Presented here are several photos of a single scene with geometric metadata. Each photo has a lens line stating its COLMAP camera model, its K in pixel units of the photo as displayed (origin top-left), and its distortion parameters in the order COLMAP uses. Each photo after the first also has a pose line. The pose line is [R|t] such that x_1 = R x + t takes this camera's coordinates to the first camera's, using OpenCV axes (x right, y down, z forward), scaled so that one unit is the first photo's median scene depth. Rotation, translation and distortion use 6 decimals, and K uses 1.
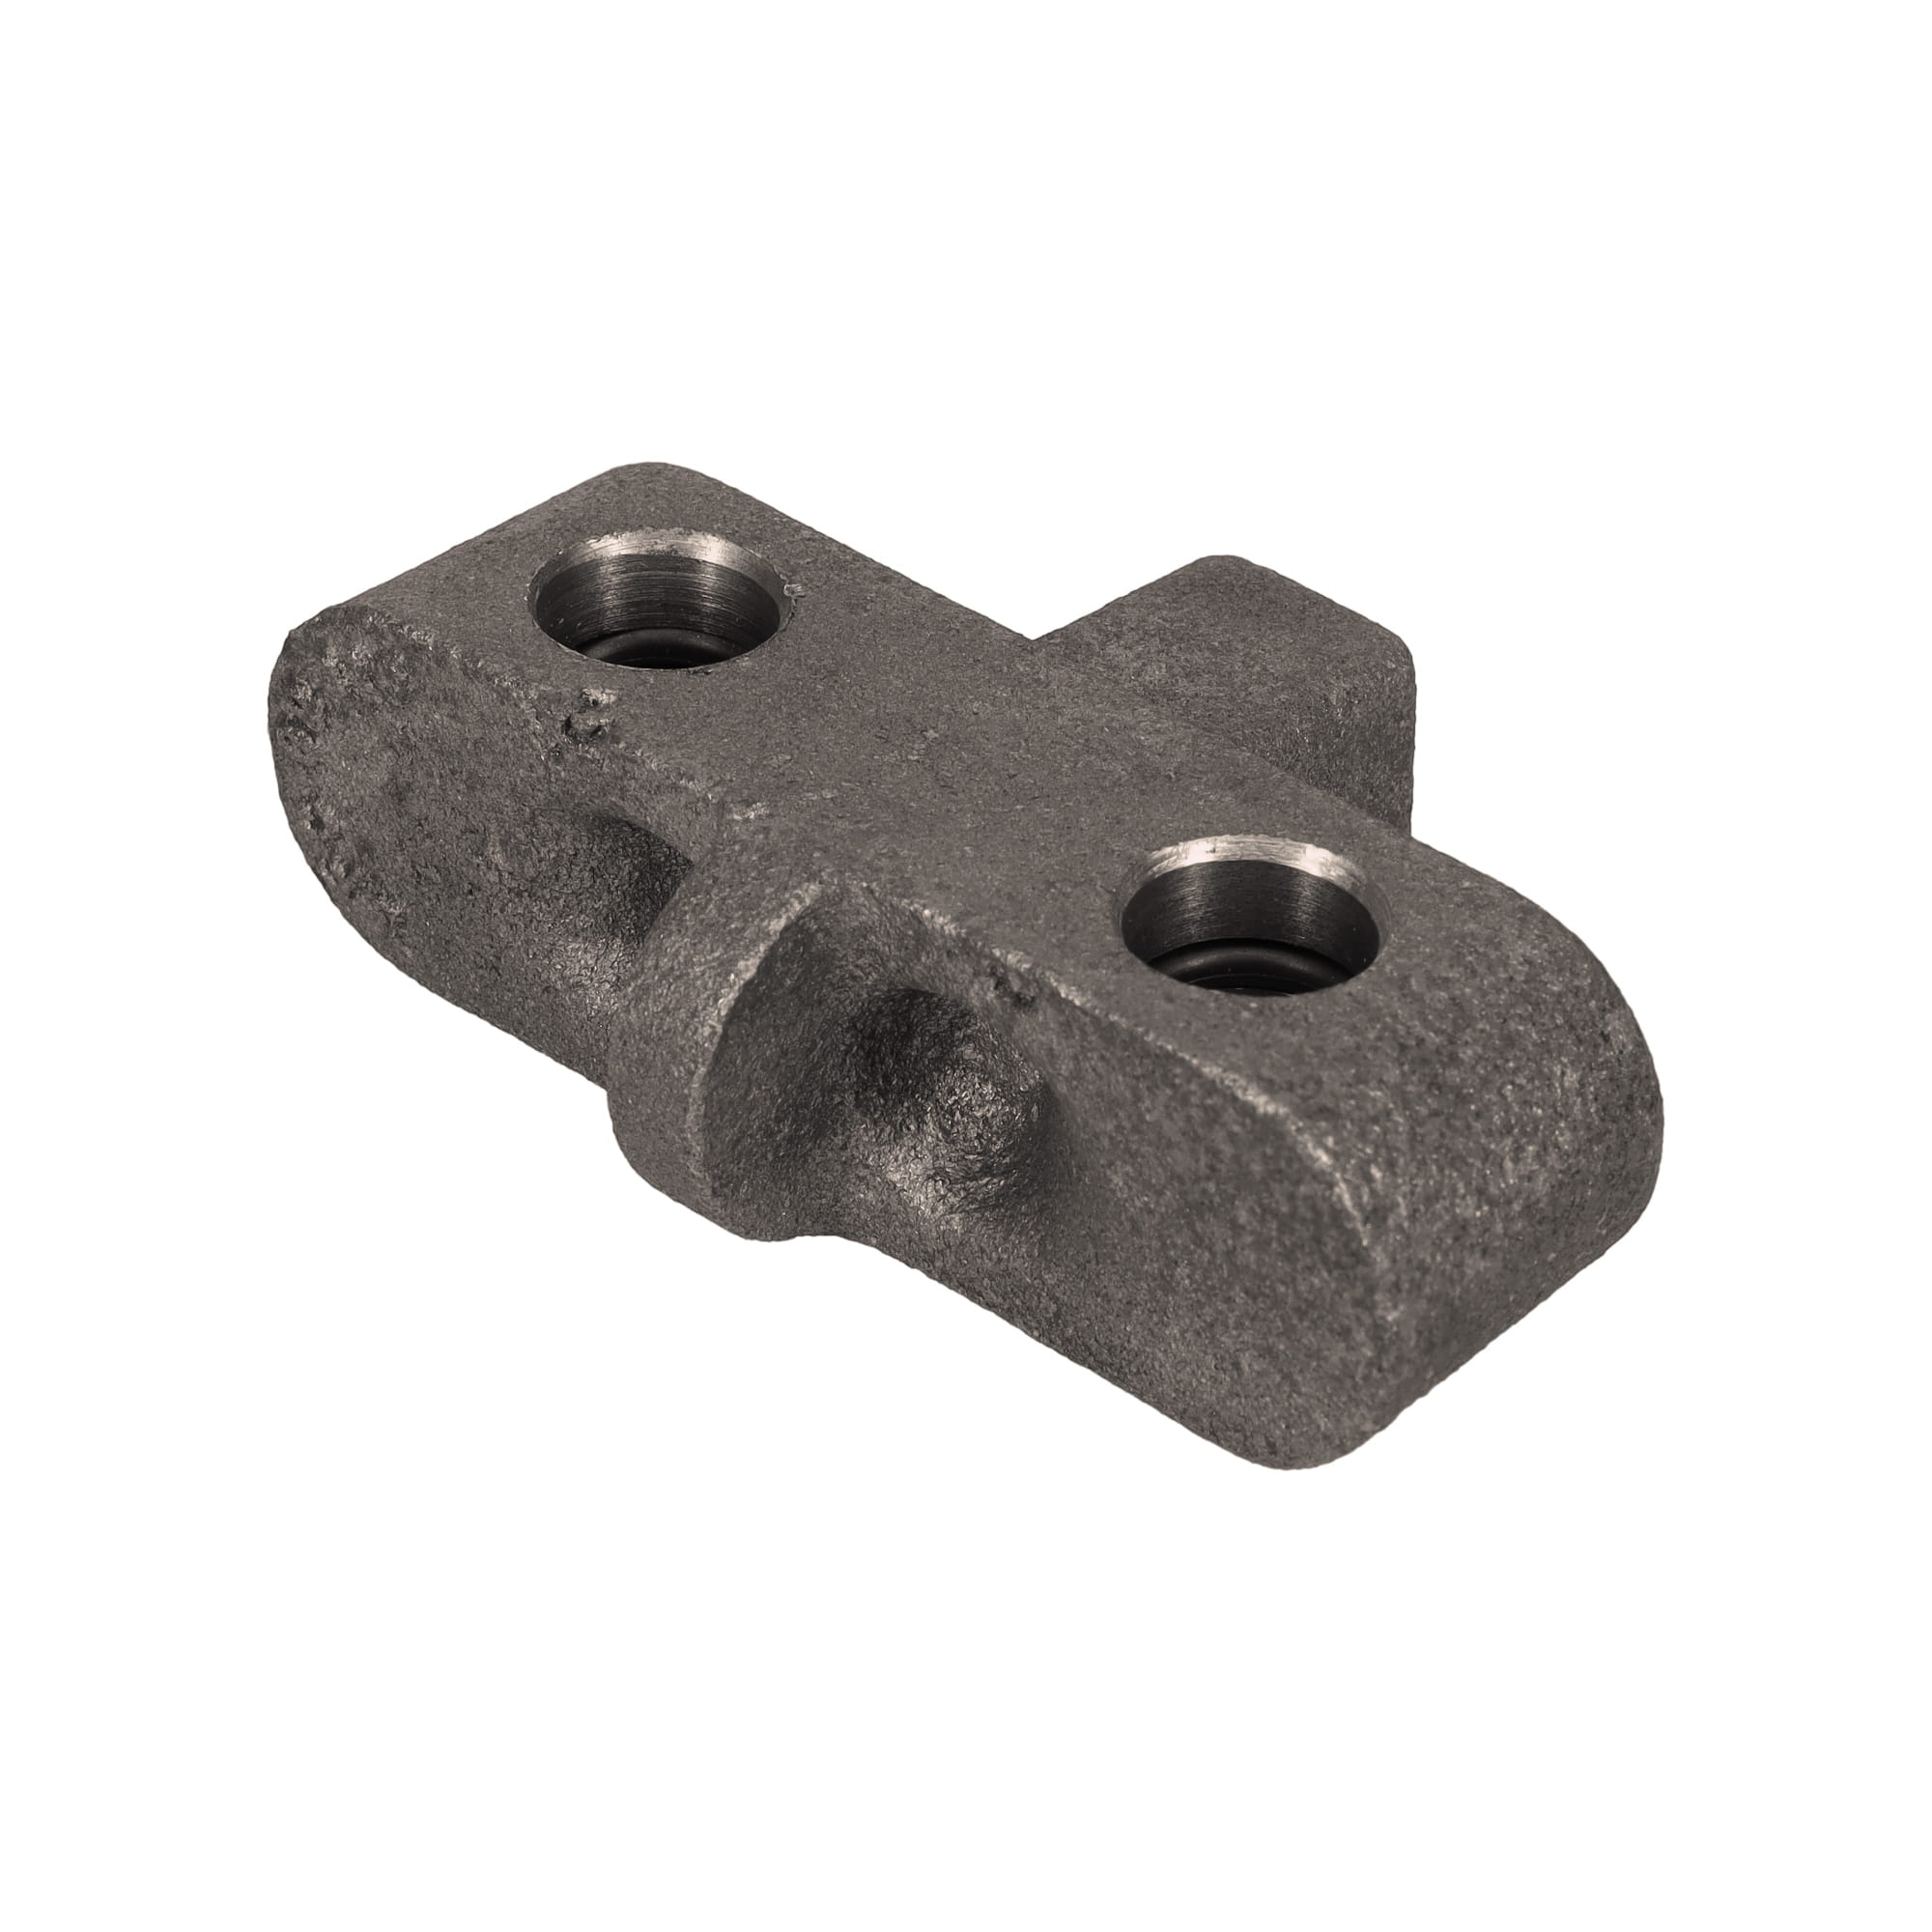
lens RADIAL K [[7620.5, 0, 967.9], [0, 7620.5, 966.4], [0, 0, 1]] dist [-0.190252, 0.000000]
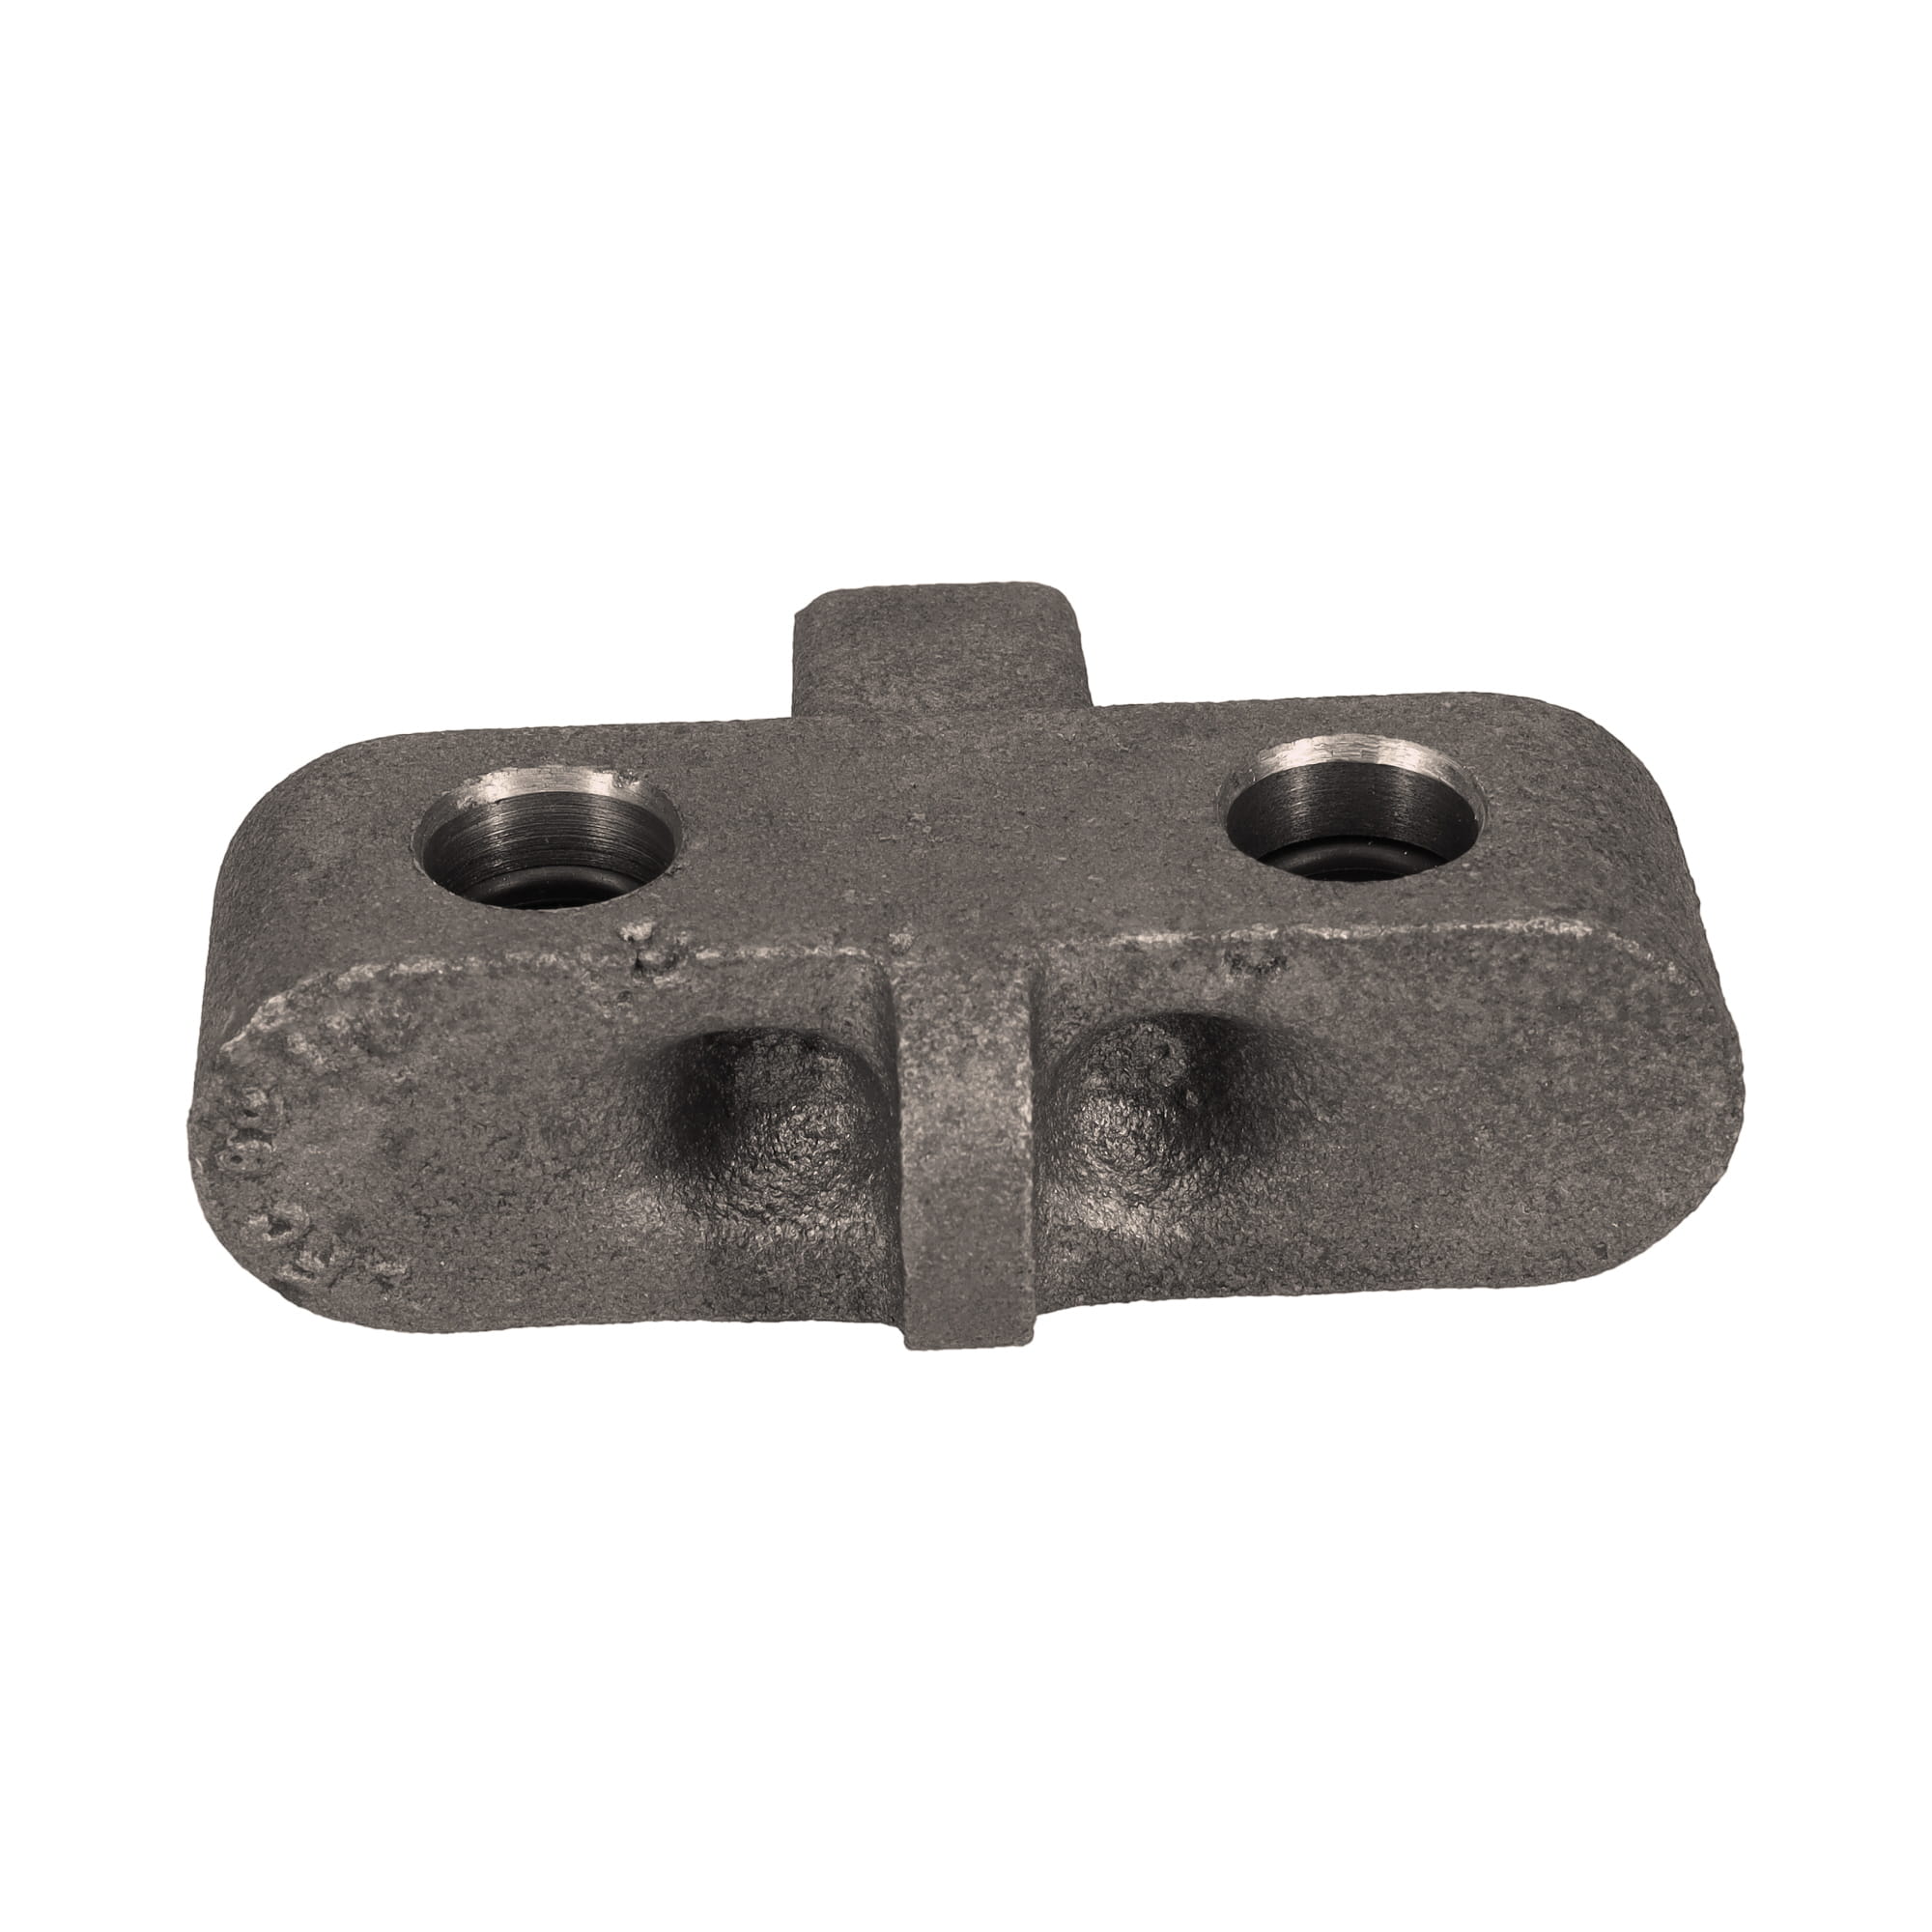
lens RADIAL K [[7620.5, 0, 964.9], [0, 7620.5, 966.9], [0, 0, 1]] dist [-0.190252, 0.000000]
pose [[0.705463, -0.427087, 0.565613, -0.587364], [0.437960, 0.890137, 0.125883, -0.139305], [-0.557237, 0.158910, 0.815006, 0.193277]]
